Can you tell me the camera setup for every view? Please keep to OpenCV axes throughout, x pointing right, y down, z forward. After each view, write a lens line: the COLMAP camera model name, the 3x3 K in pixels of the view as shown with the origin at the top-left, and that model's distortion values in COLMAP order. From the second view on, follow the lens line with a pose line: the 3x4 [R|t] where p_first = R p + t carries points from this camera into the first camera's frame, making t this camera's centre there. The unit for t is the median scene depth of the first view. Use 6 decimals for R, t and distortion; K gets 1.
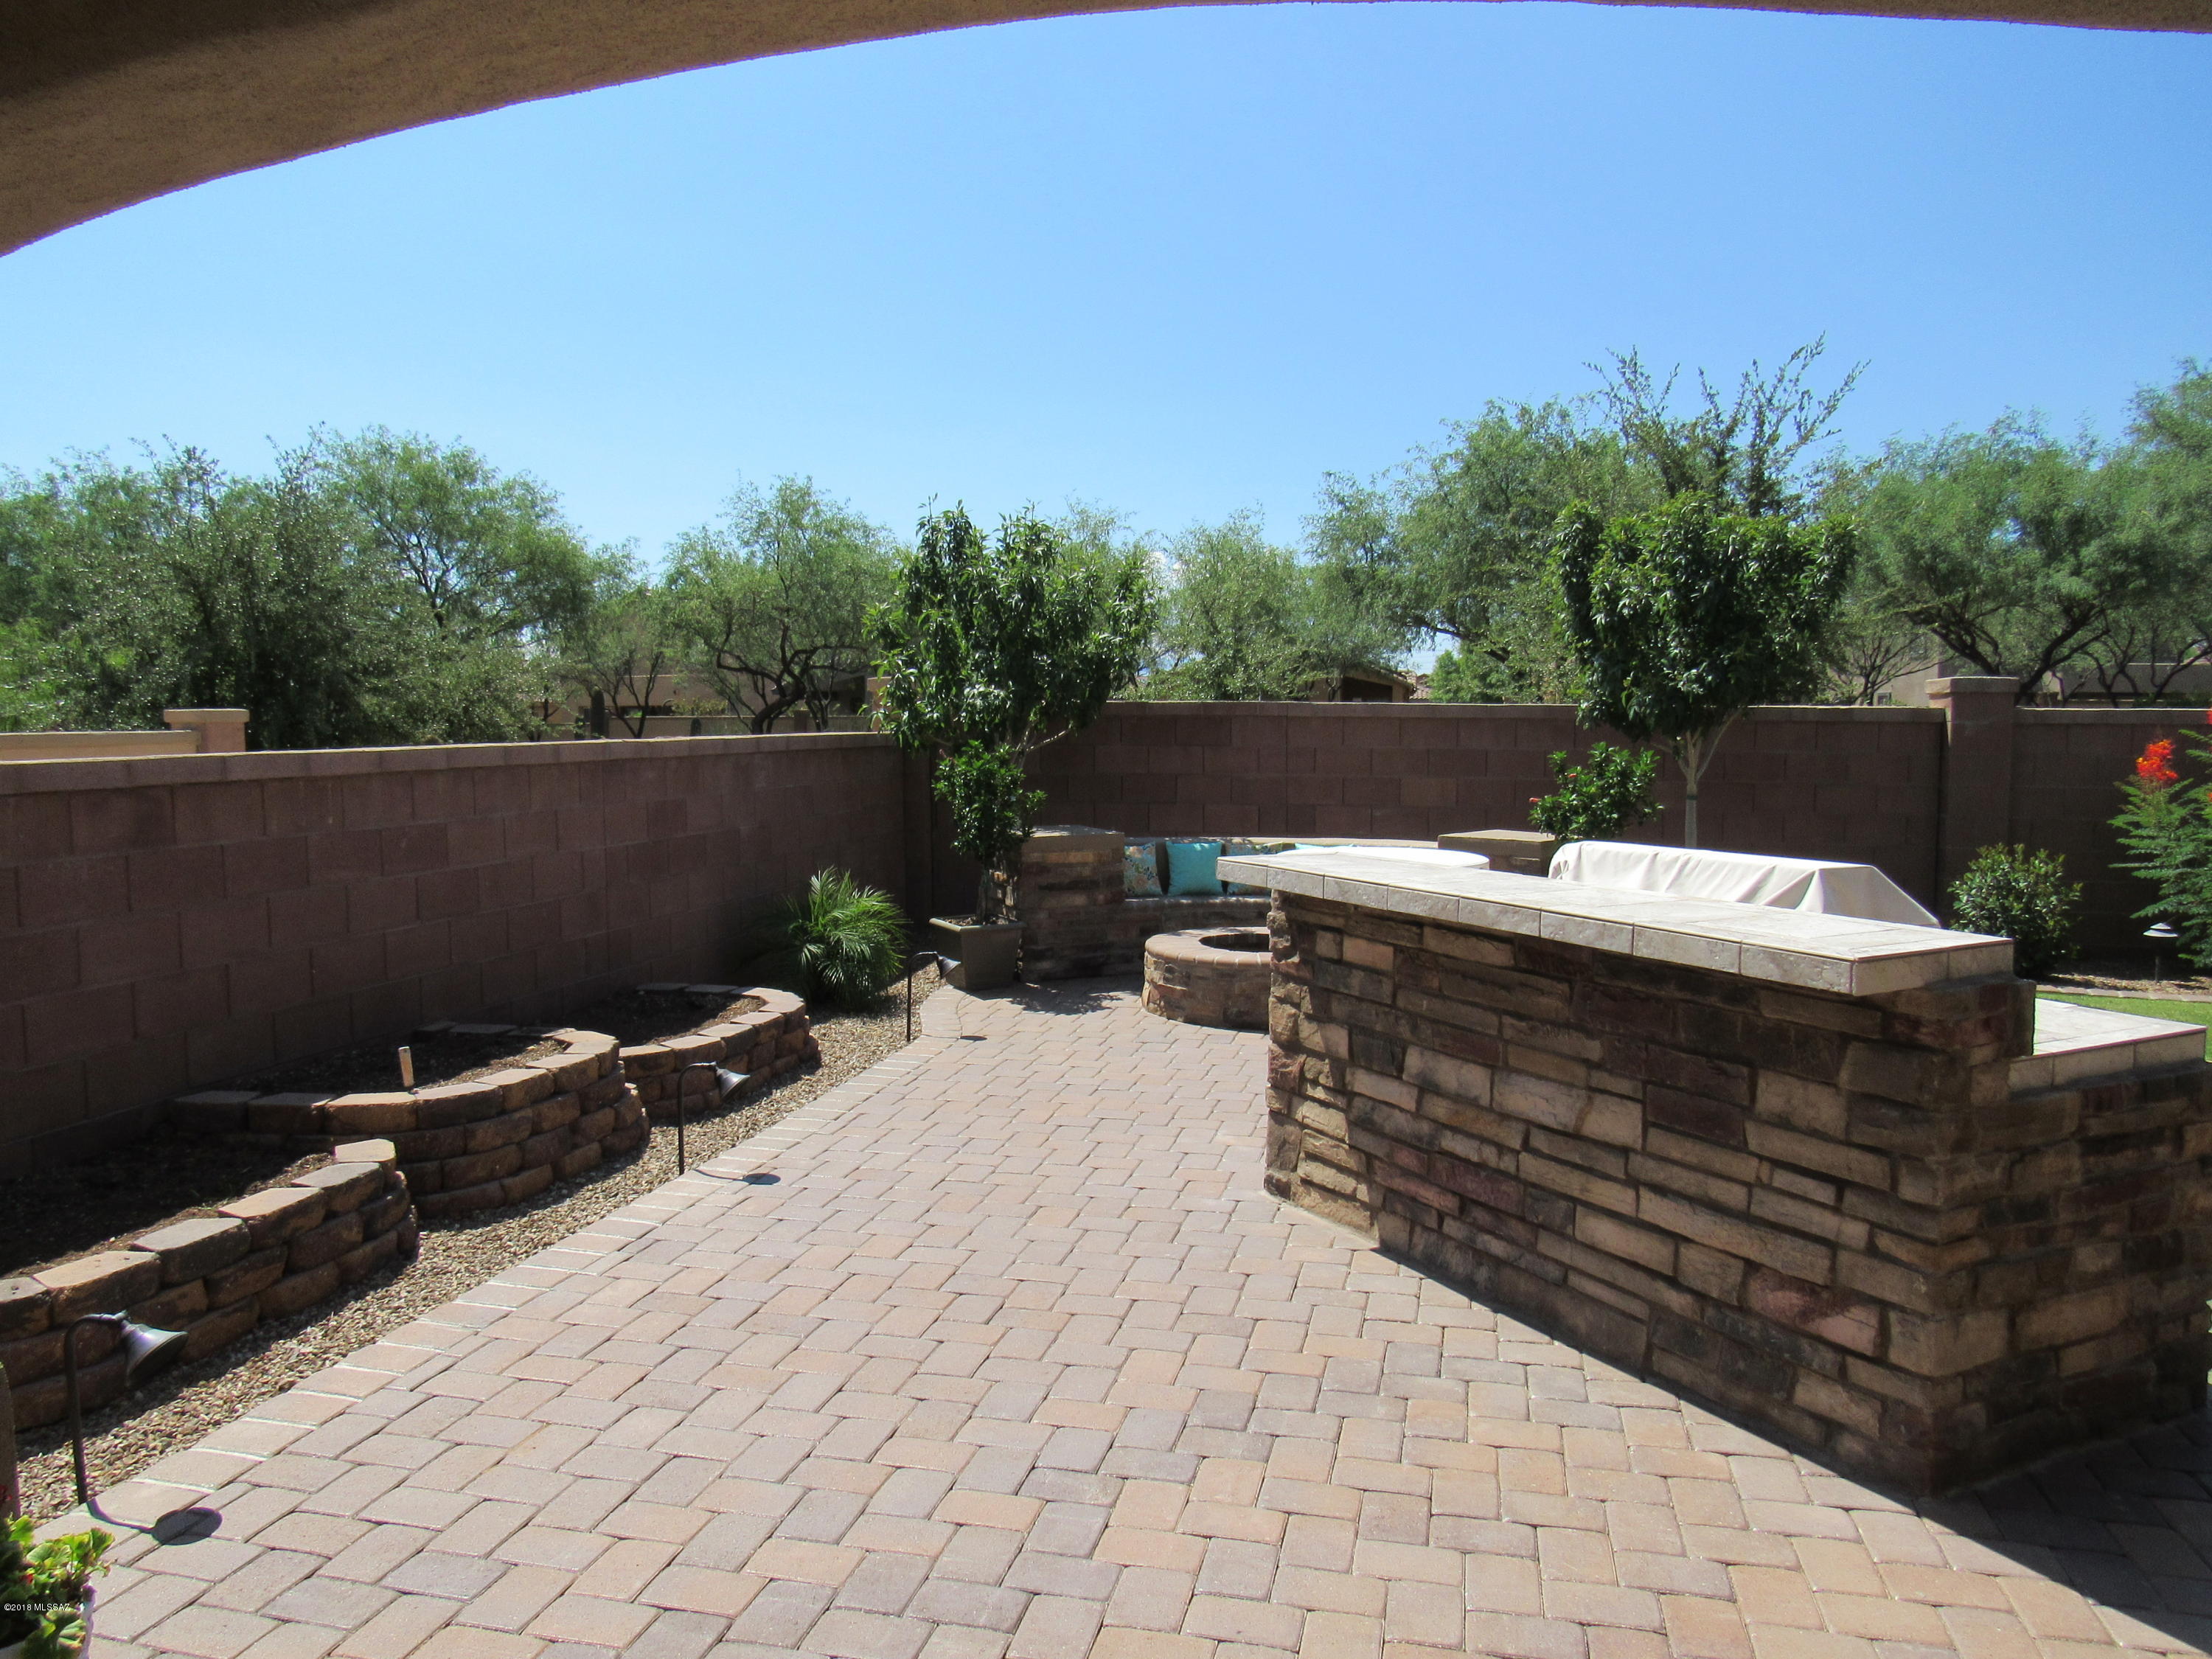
lens RADIAL K [[1605.9, 0, 1107.0], [0, 1605.9, 795.8], [0, 0, 1]] dist [-0.020682, 0.008047]
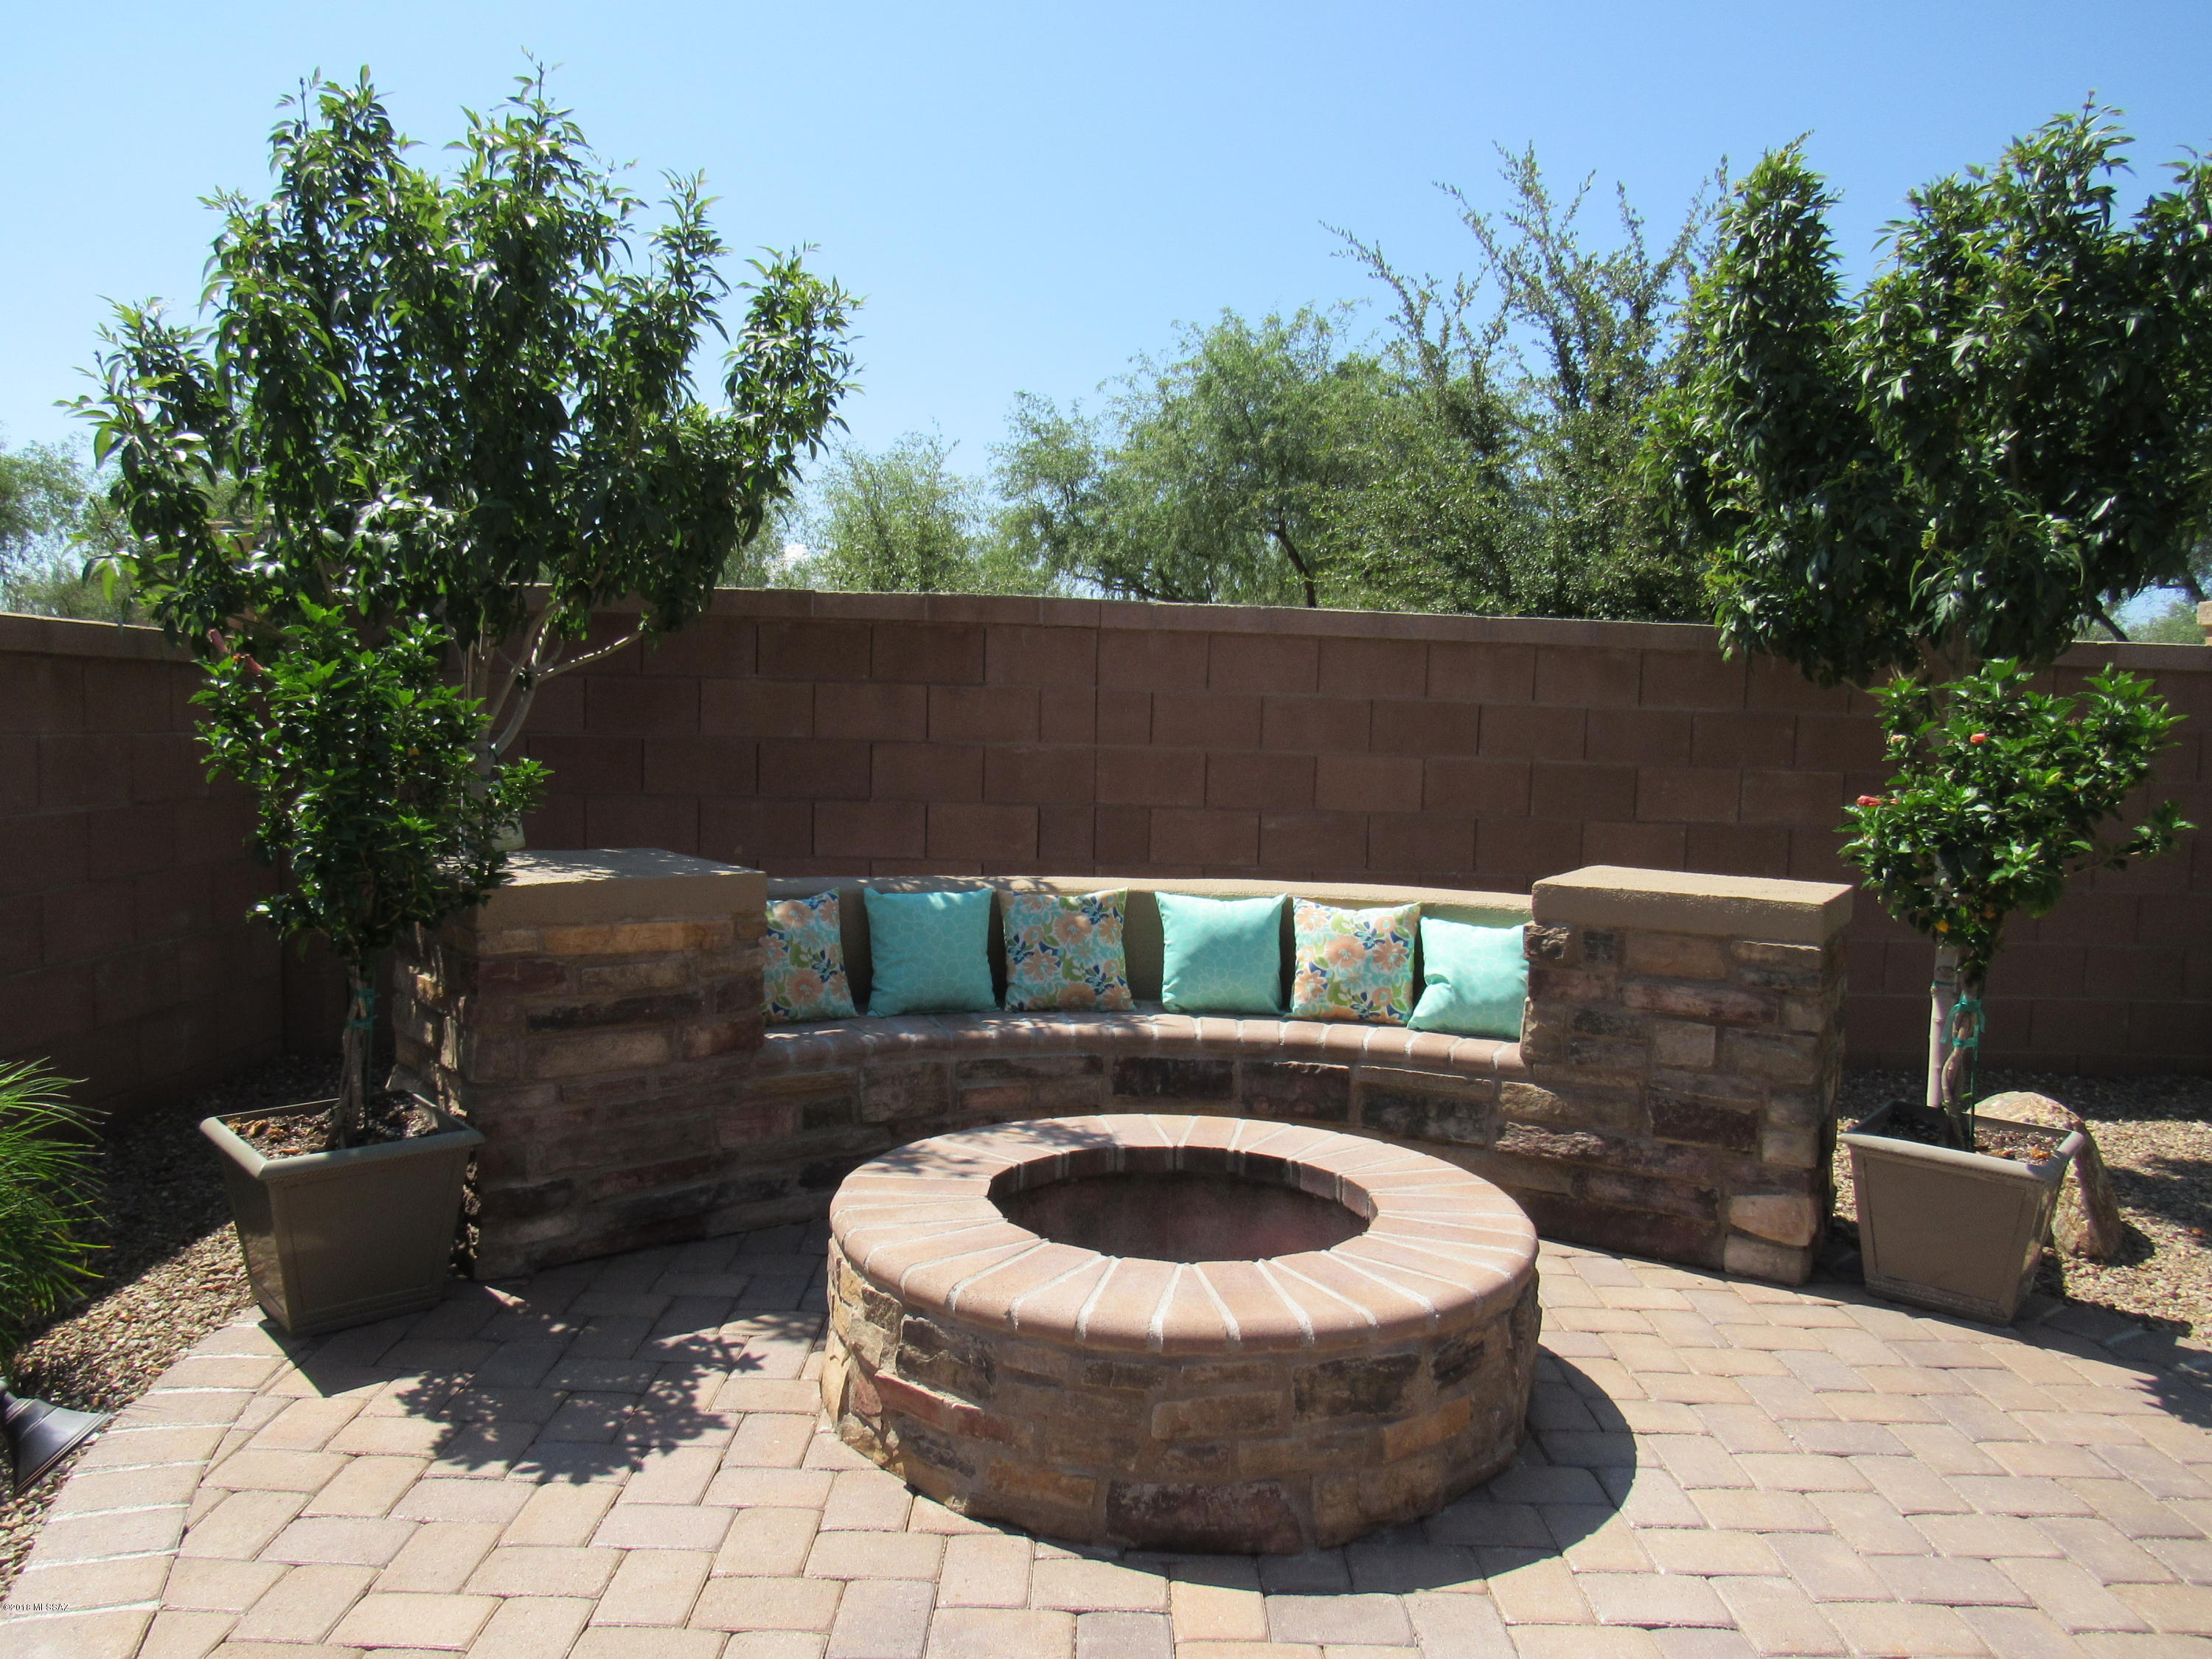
lens RADIAL K [[1589.2, 0, 1139.5], [0, 1589.2, 831.8], [0, 0, 1]] dist [-0.040319, 0.071353]
pose [[0.969221, 0.007236, 0.246085, 0.007680], [-0.012716, 0.999705, 0.020689, 0.007647], [-0.245863, -0.023181, 0.969027, 1.189356]]
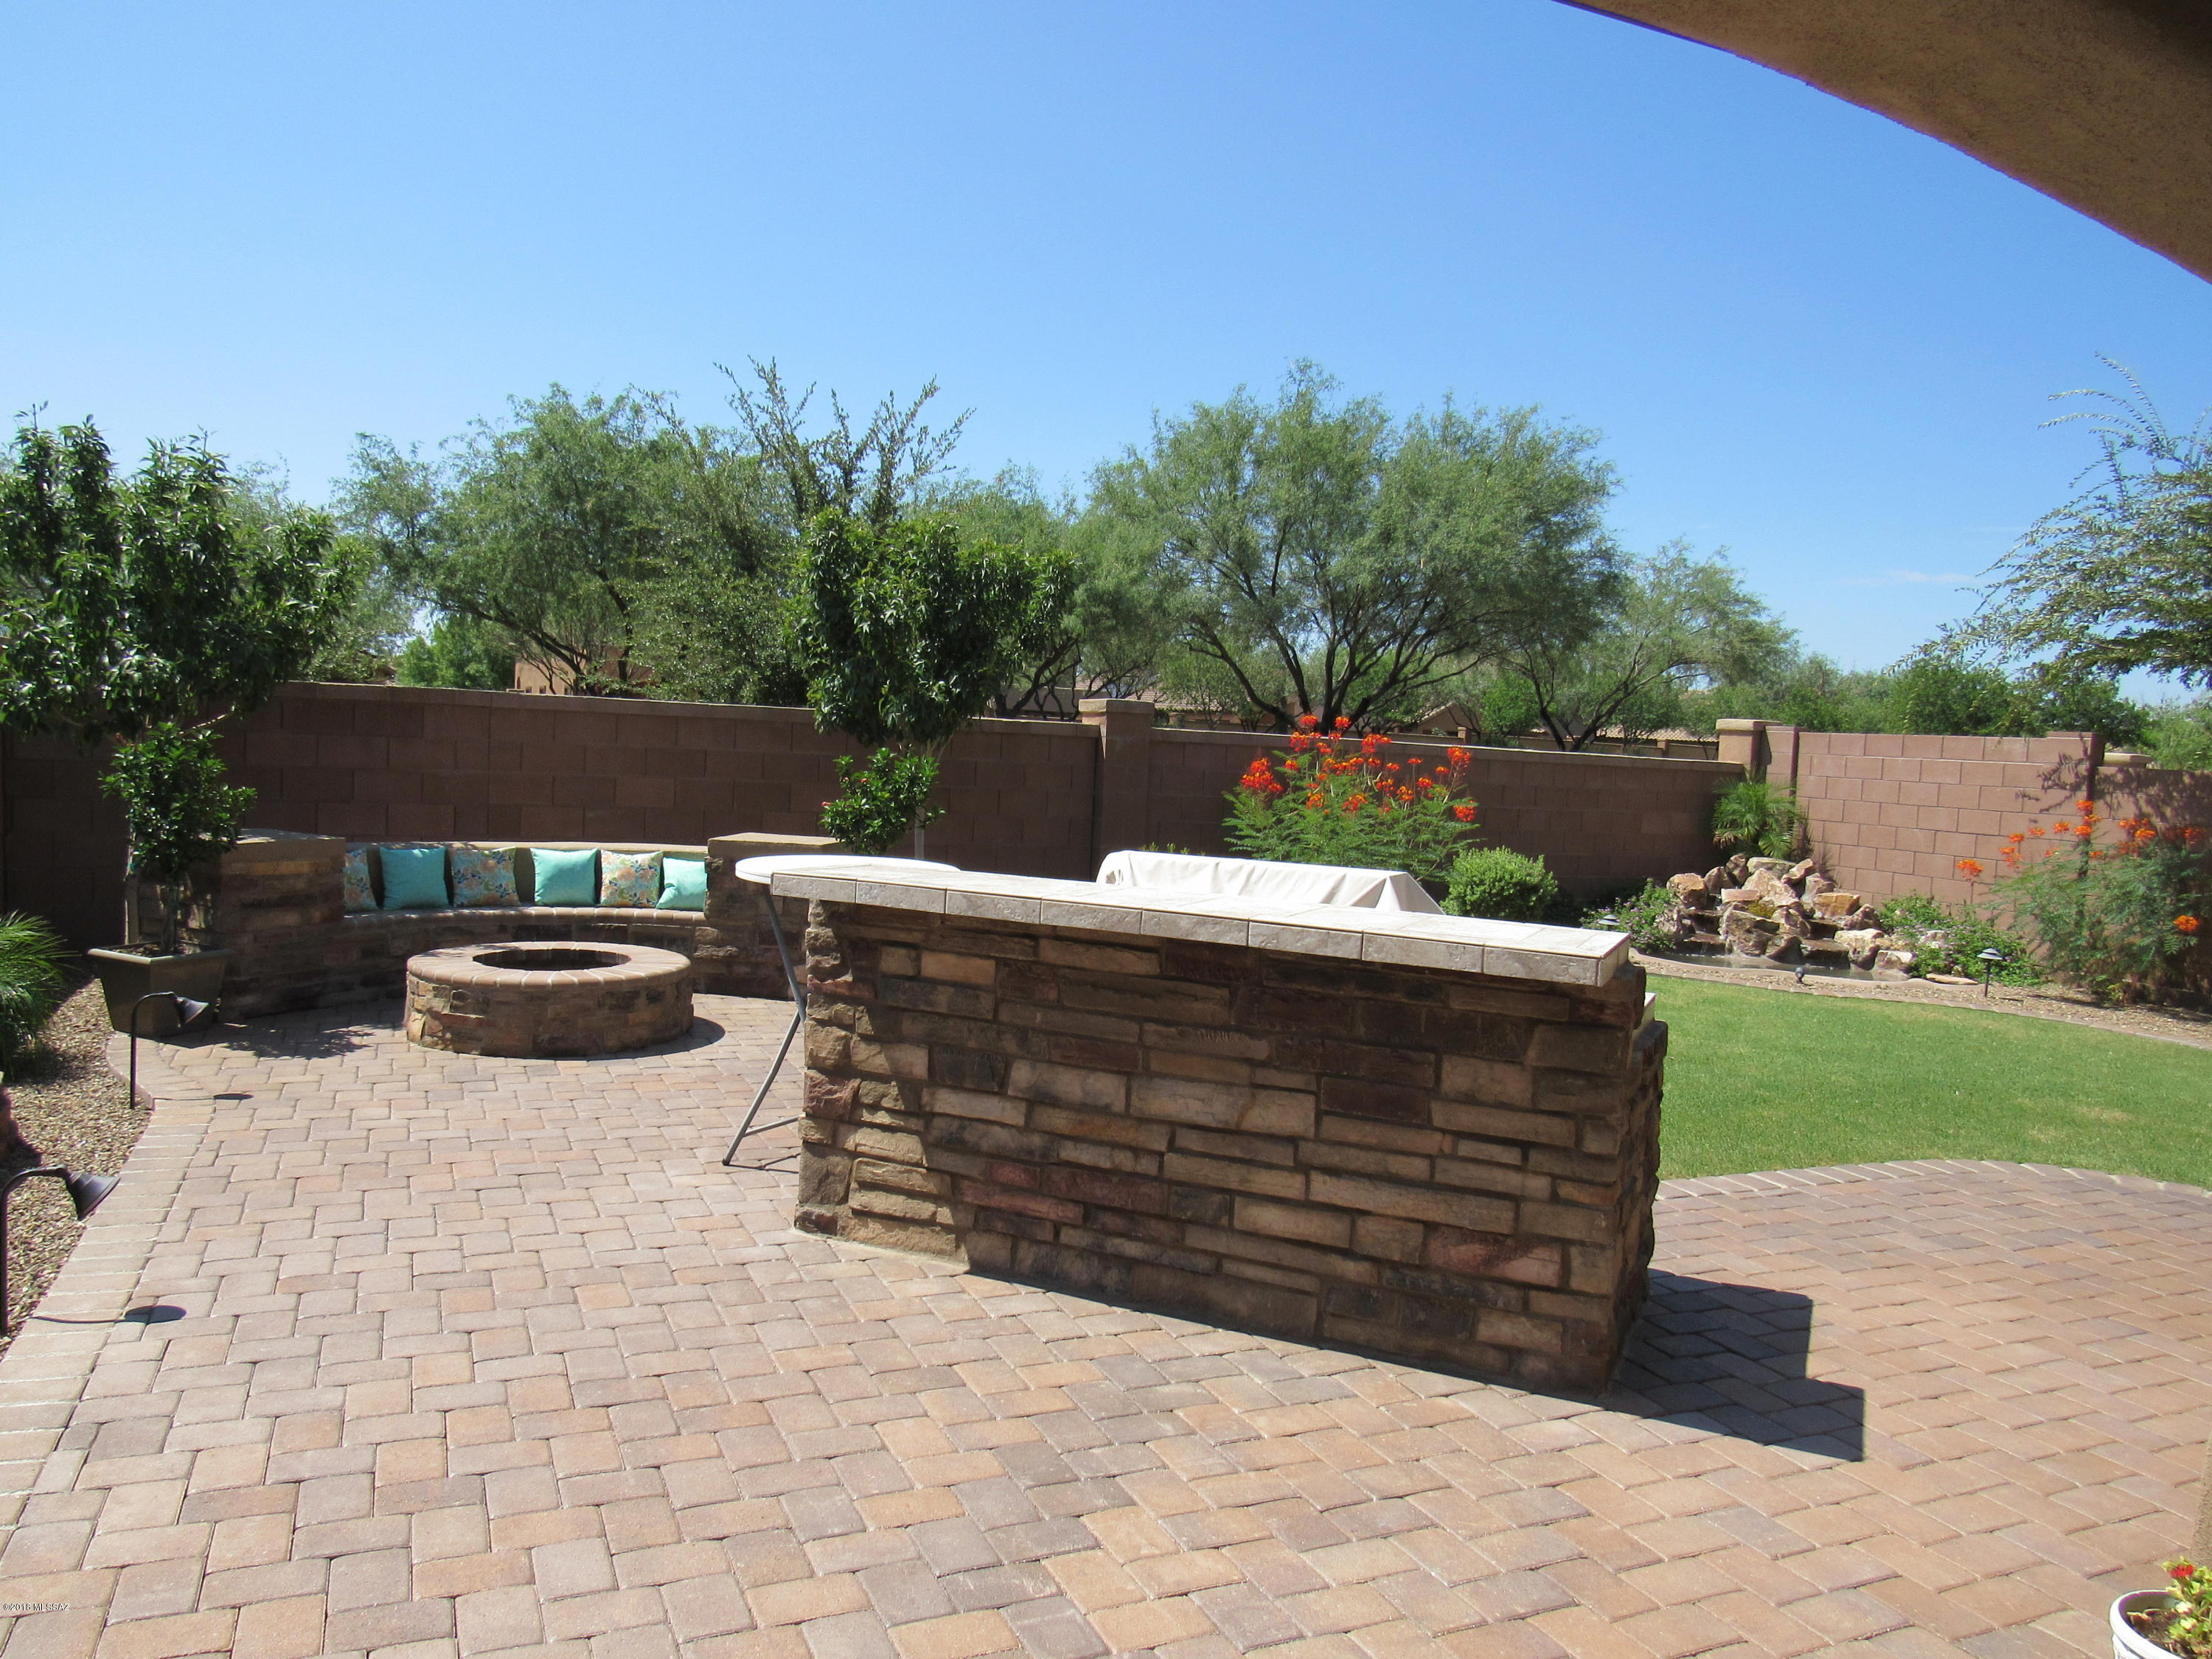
lens RADIAL K [[1592.4, 0, 1102.7], [0, 1592.4, 812.4], [0, 0, 1]] dist [-0.031558, 0.019033]
pose [[0.802573, 0.004639, 0.596536, -0.332481], [-0.012522, 0.999880, 0.009072, -0.006086], [-0.596423, -0.014750, 0.802535, 0.172358]]
